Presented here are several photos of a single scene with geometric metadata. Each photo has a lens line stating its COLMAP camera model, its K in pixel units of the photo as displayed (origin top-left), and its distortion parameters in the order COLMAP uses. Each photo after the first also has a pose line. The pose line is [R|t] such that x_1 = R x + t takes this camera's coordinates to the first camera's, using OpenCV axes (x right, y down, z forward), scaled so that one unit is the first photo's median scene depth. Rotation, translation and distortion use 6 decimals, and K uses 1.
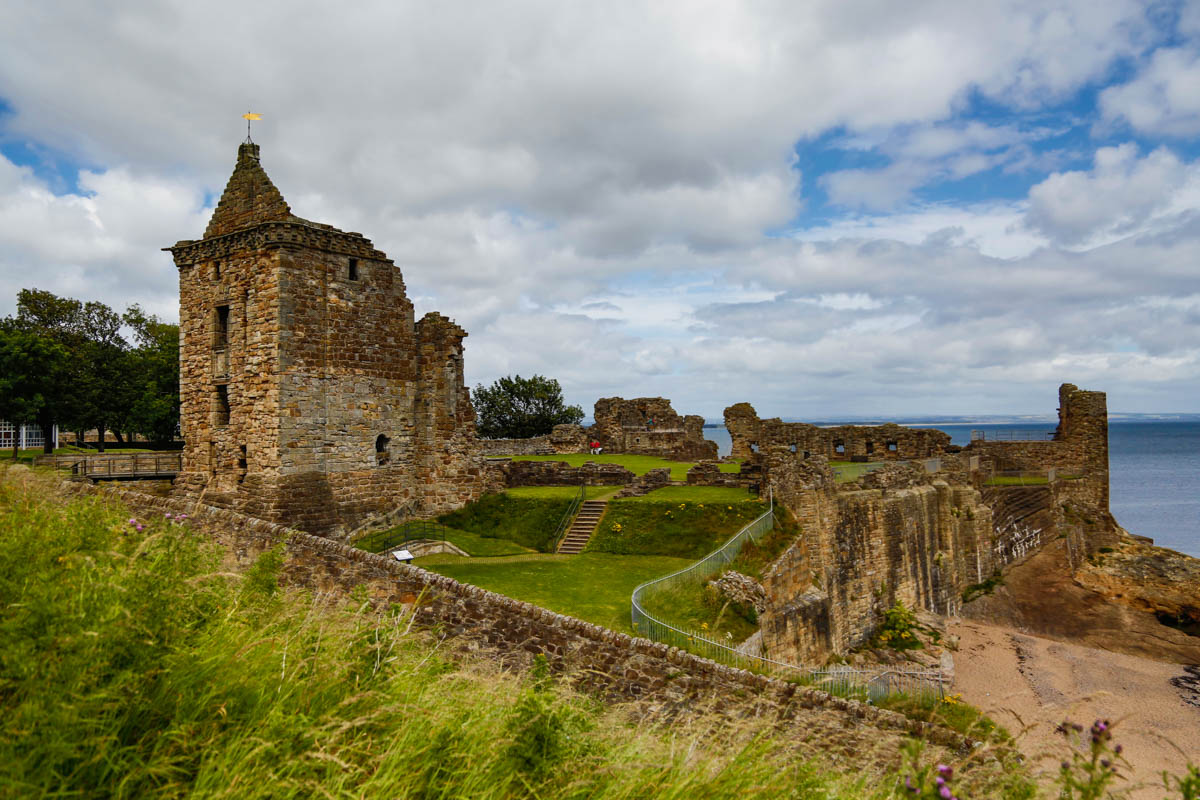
lens RADIAL K [[880.8, 0, 602.3], [0, 880.8, 400.5], [0, 0, 1]] dist [-0.086091, 0.015753]
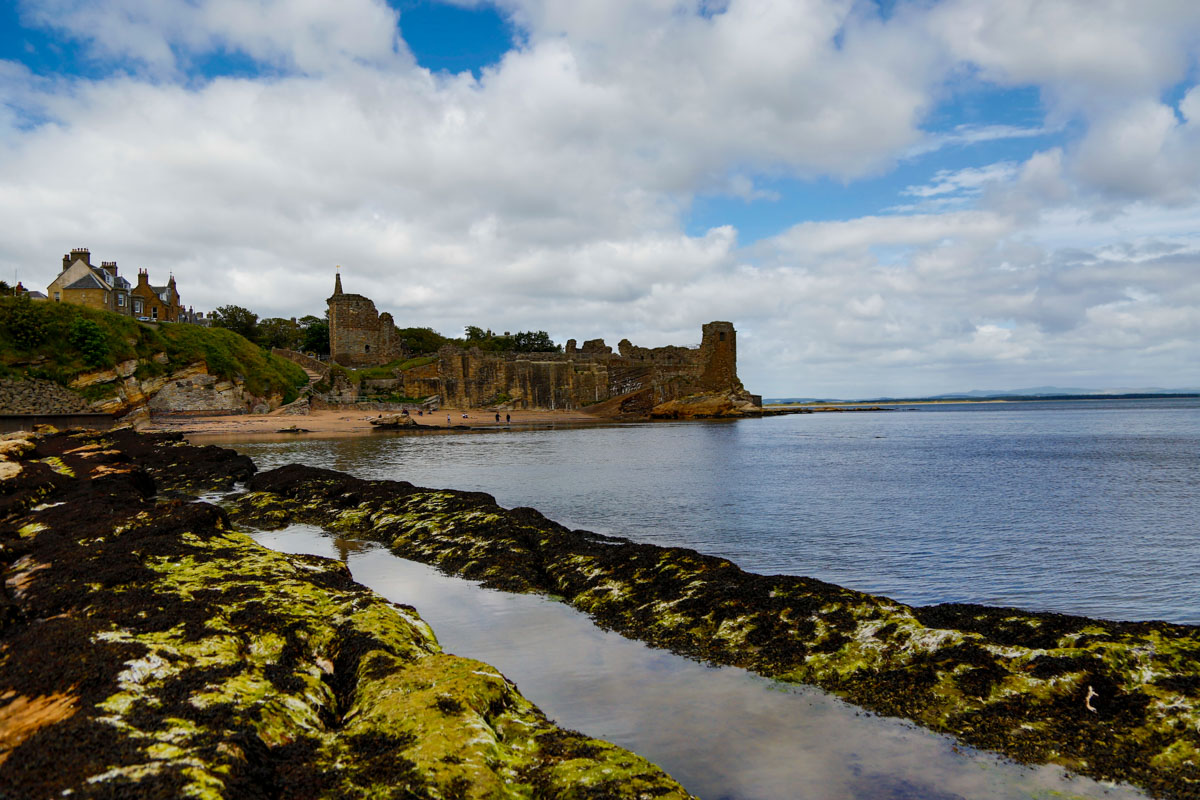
lens RADIAL K [[880.8, 0, 598.2], [0, 880.8, 401.2], [0, 0, 1]] dist [-0.086091, 0.015753]
pose [[0.875850, -0.006497, -0.482540, 2.494671], [0.023852, 0.999270, 0.029840, 0.195338], [0.481994, -0.037645, 0.875365, -1.902606]]
